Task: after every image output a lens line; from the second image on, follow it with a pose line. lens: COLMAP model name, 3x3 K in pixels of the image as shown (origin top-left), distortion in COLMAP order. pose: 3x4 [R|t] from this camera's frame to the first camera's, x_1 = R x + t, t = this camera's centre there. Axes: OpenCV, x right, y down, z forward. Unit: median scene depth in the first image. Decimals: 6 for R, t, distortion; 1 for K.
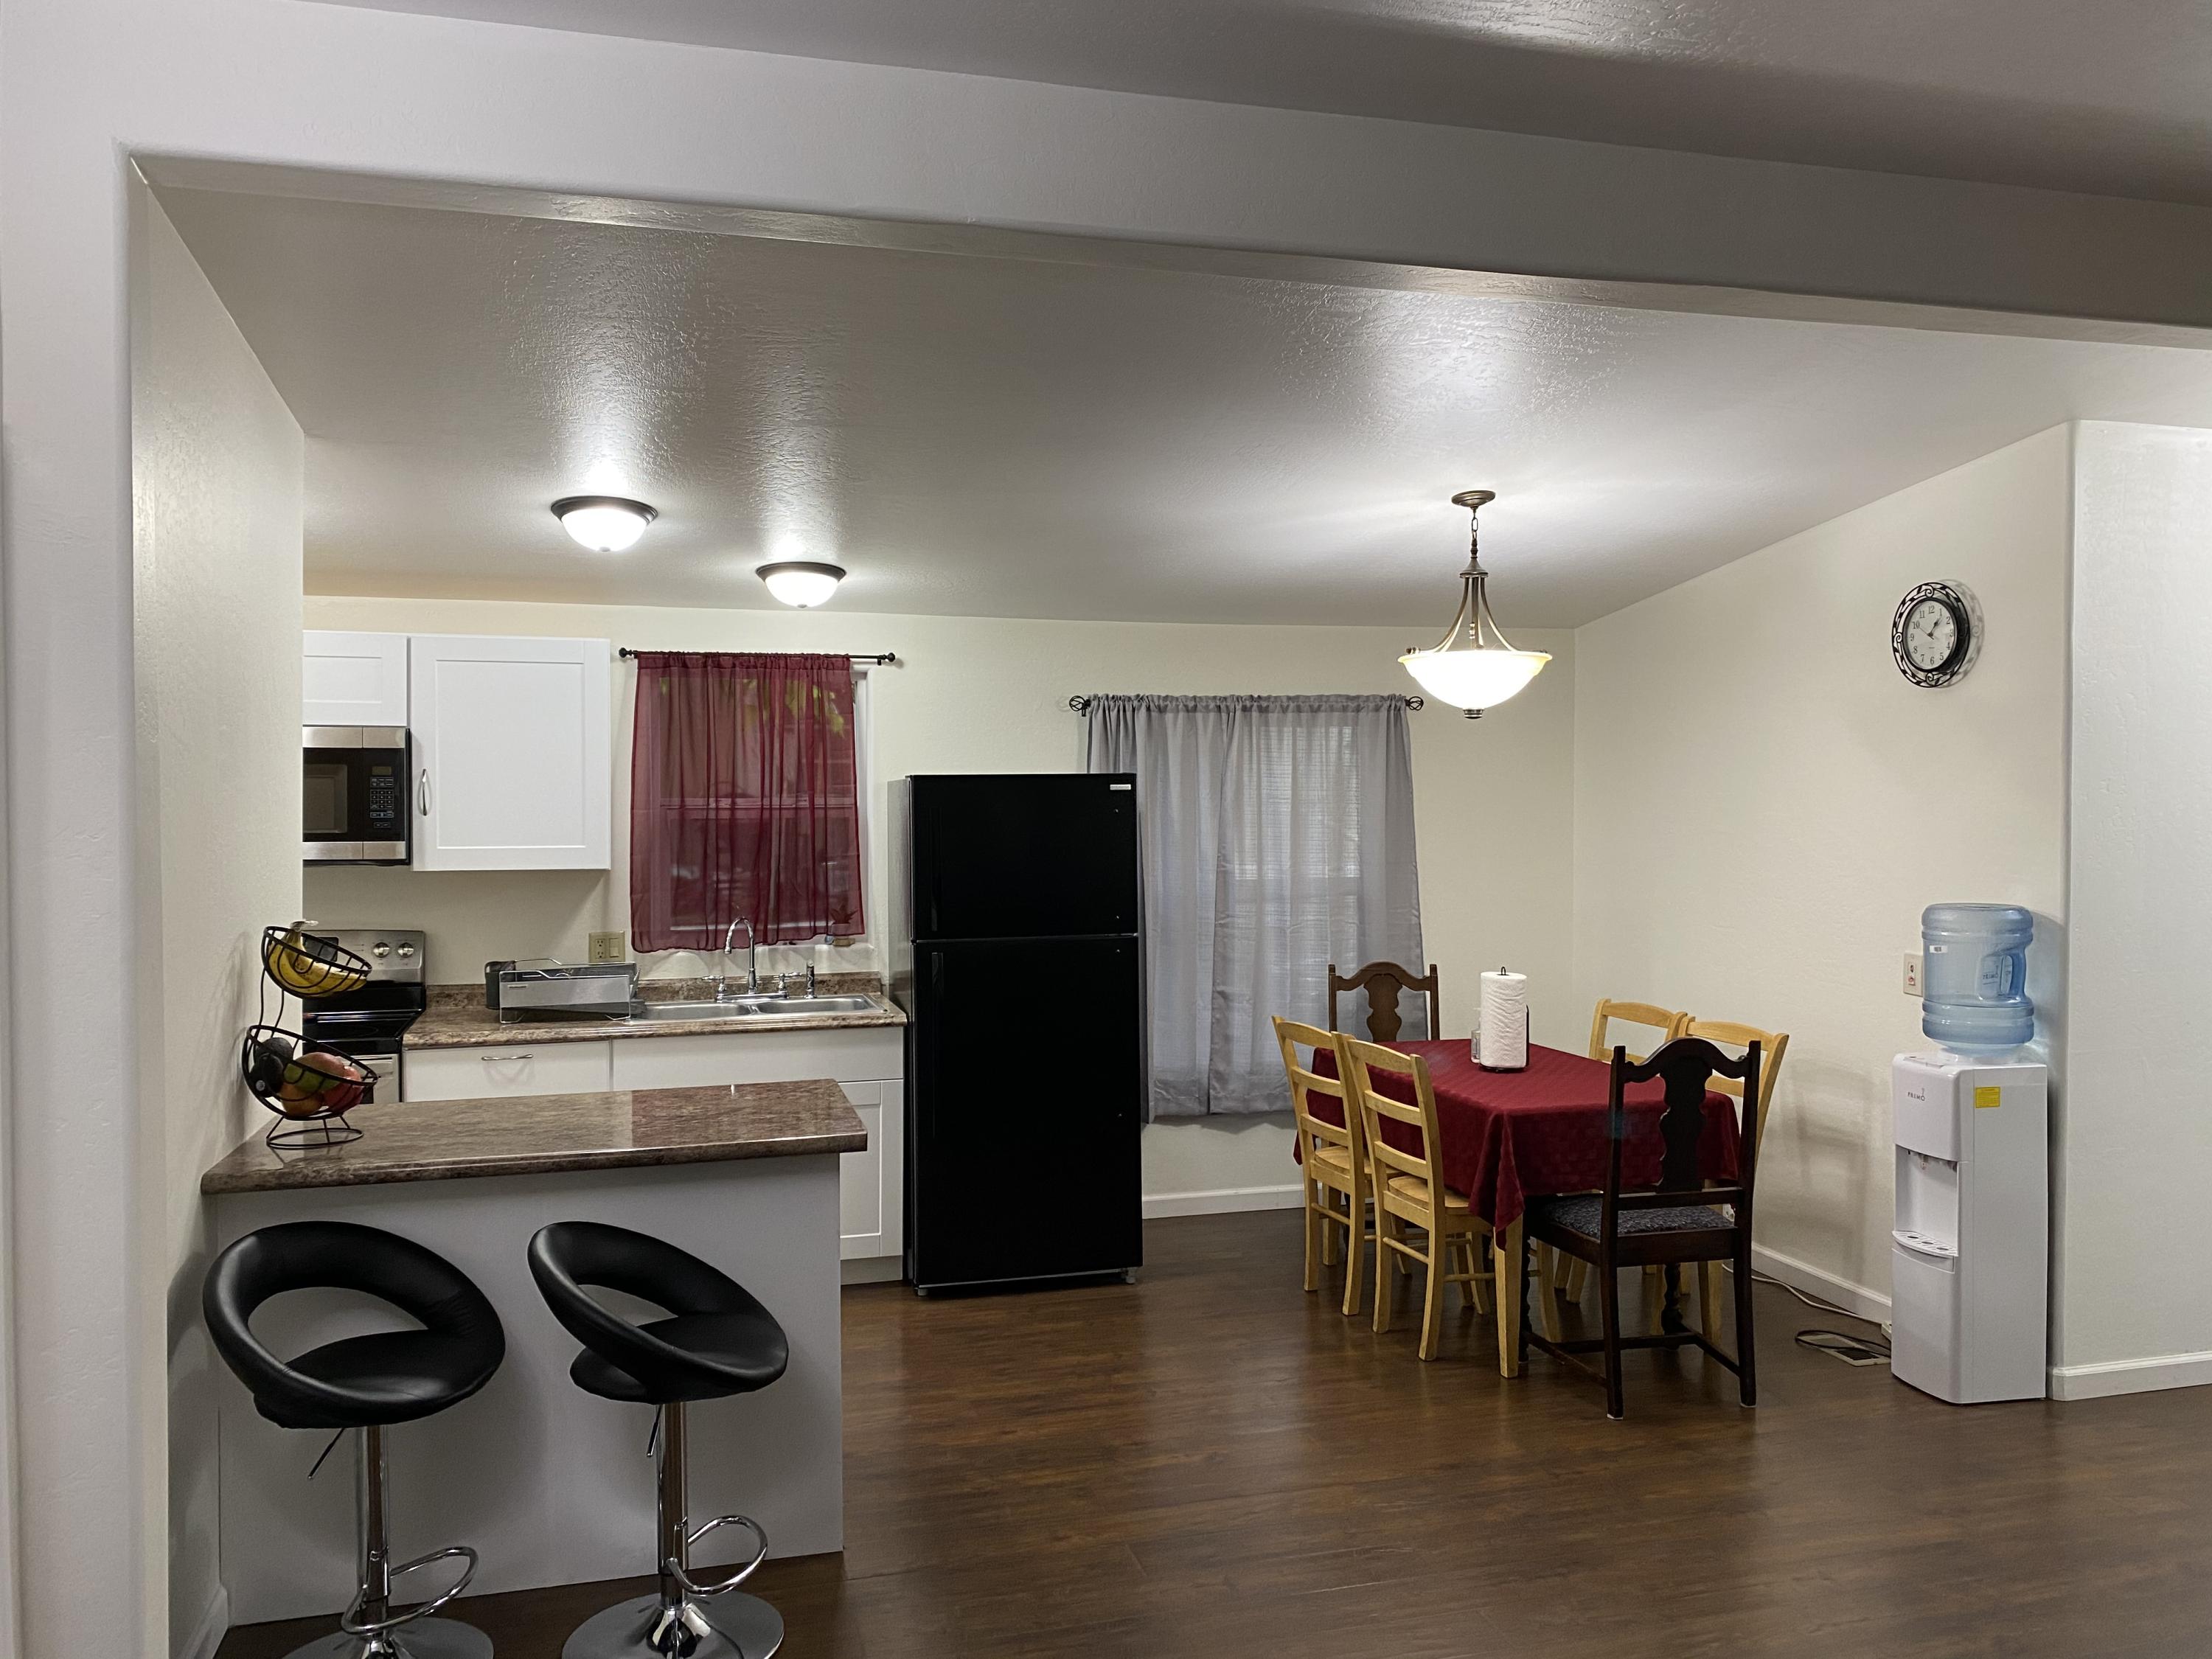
lens RADIAL K [[1651.0, 0, 1106.0], [0, 1651.0, 829.5], [0, 0, 1]] dist [0.159829, -0.401057]
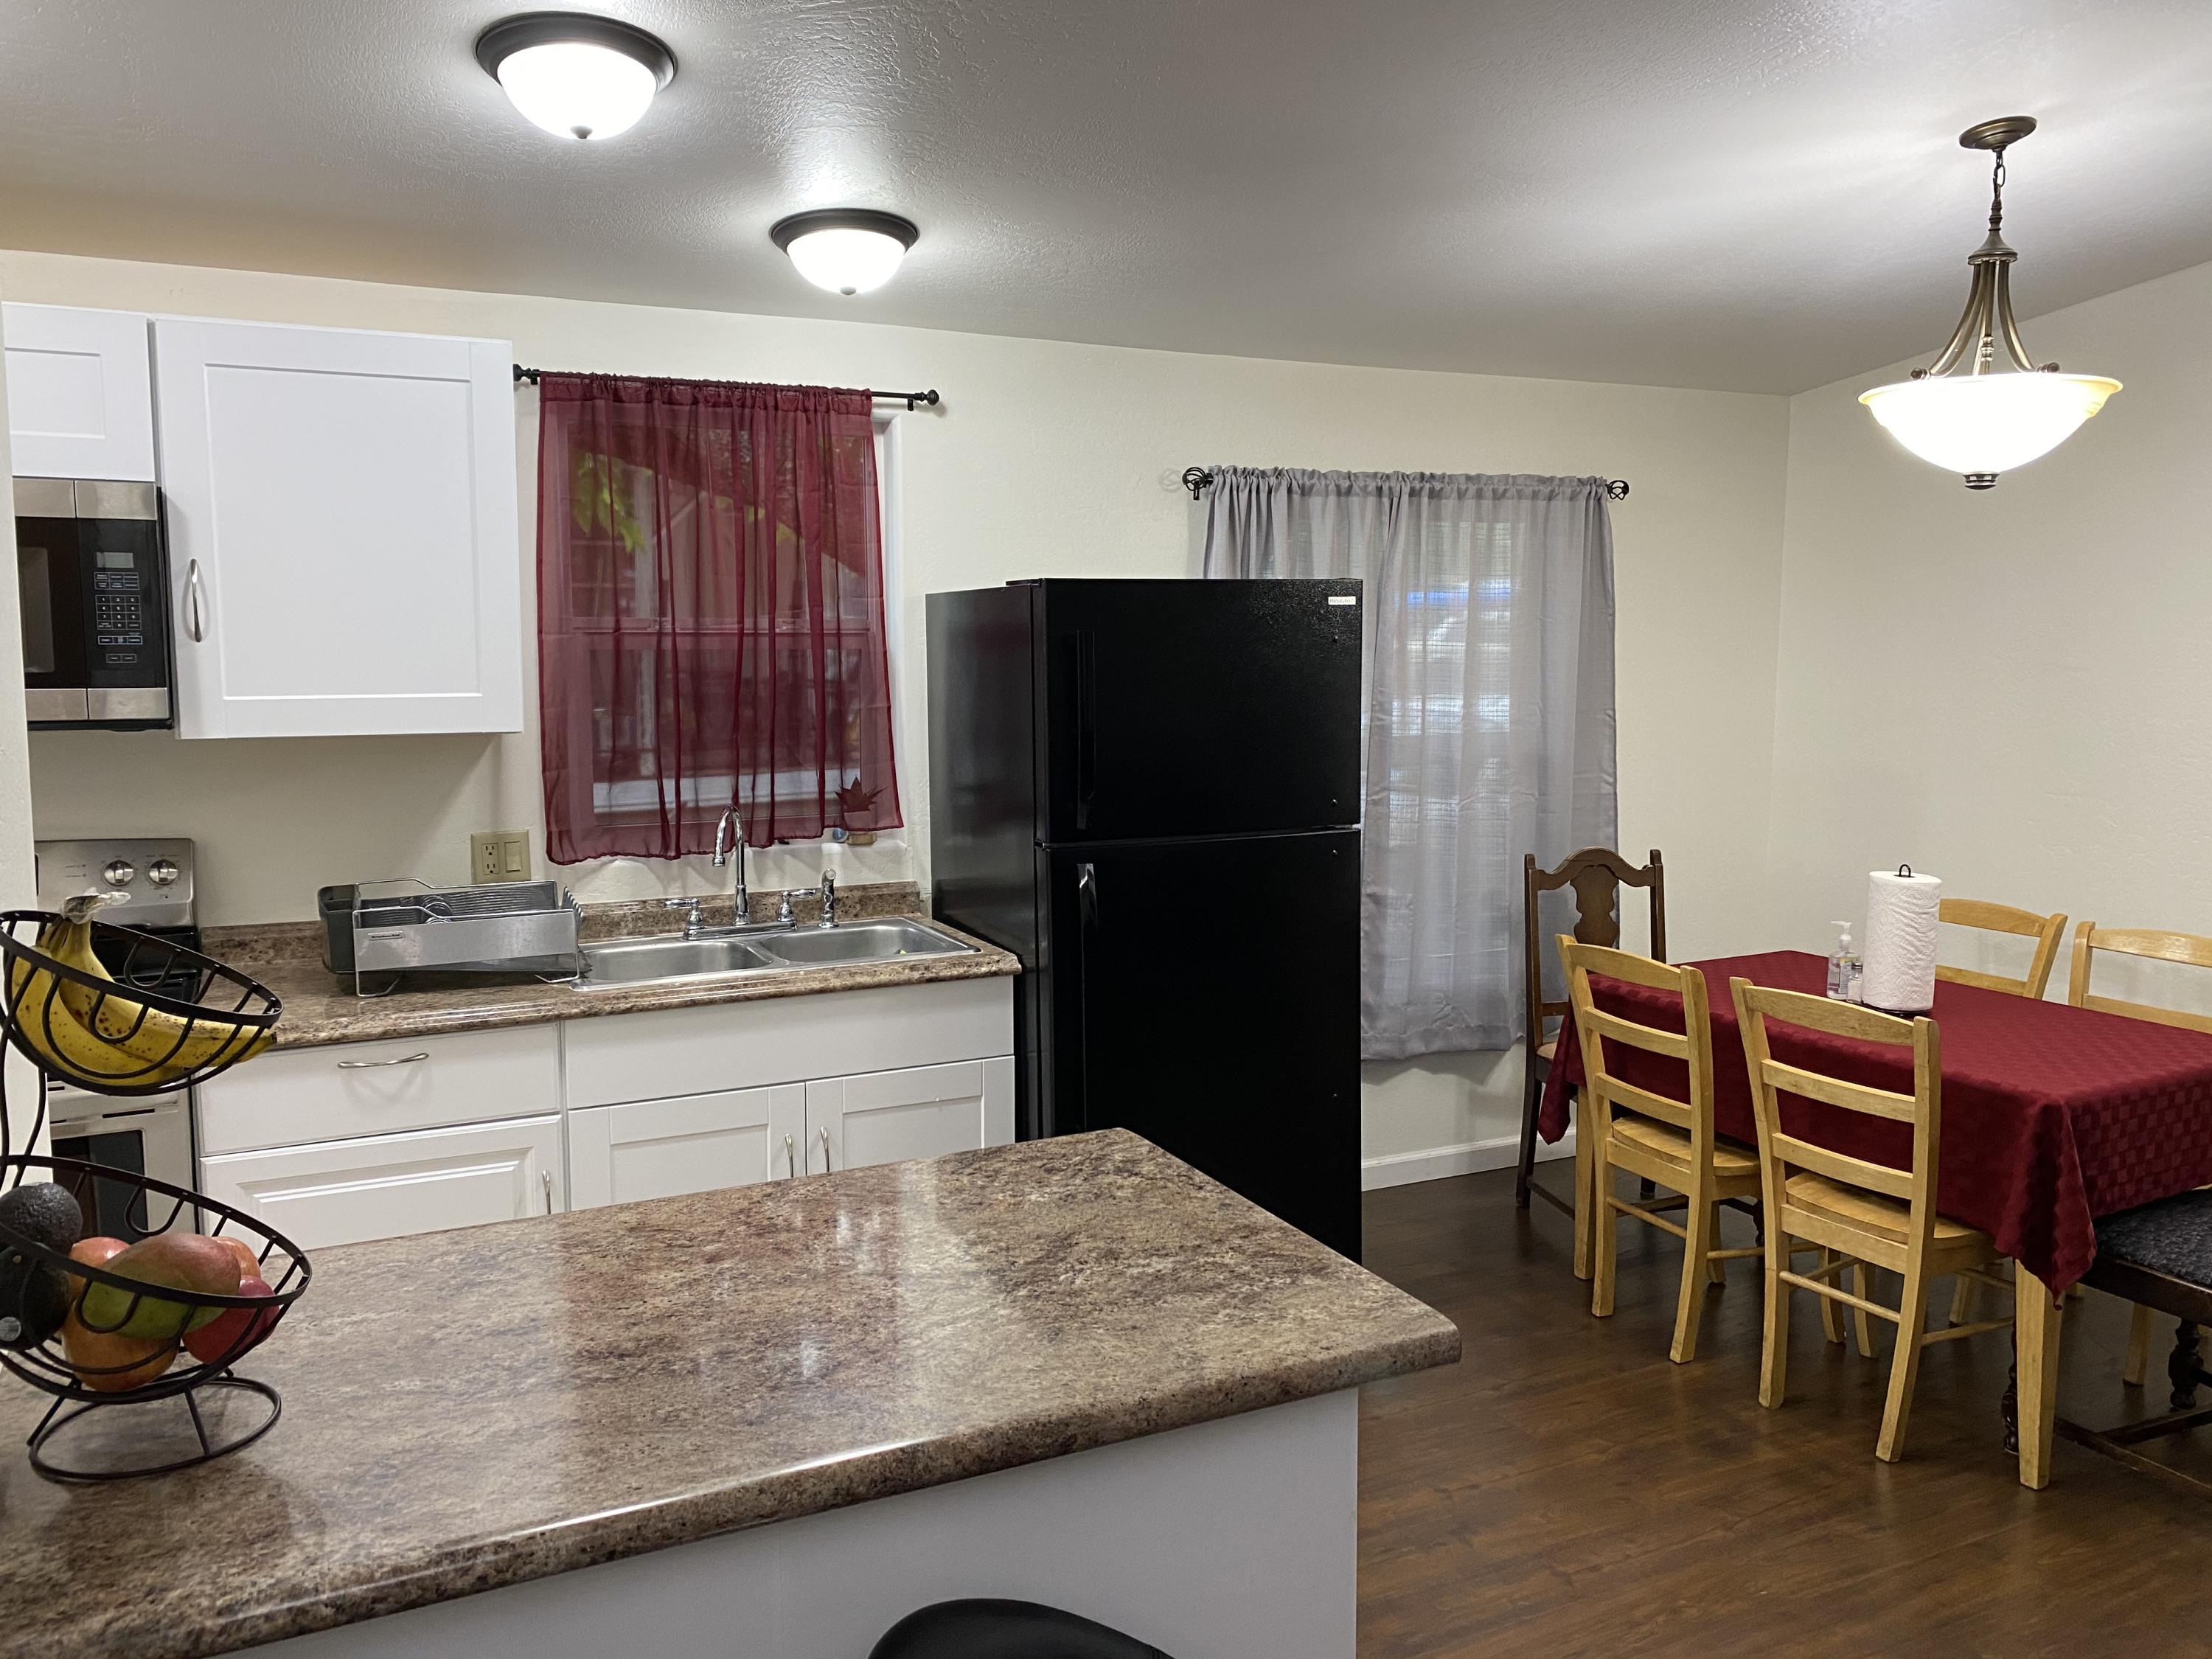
lens RADIAL K [[1673.1, 0, 1106.0], [0, 1673.1, 829.5], [0, 0, 1]] dist [0.077828, -0.116961]
pose [[0.982952, -0.019336, 0.182843, -0.193025], [0.001834, 0.995436, 0.095410, 0.000832], [-0.183853, -0.093448, 0.978502, 0.345101]]
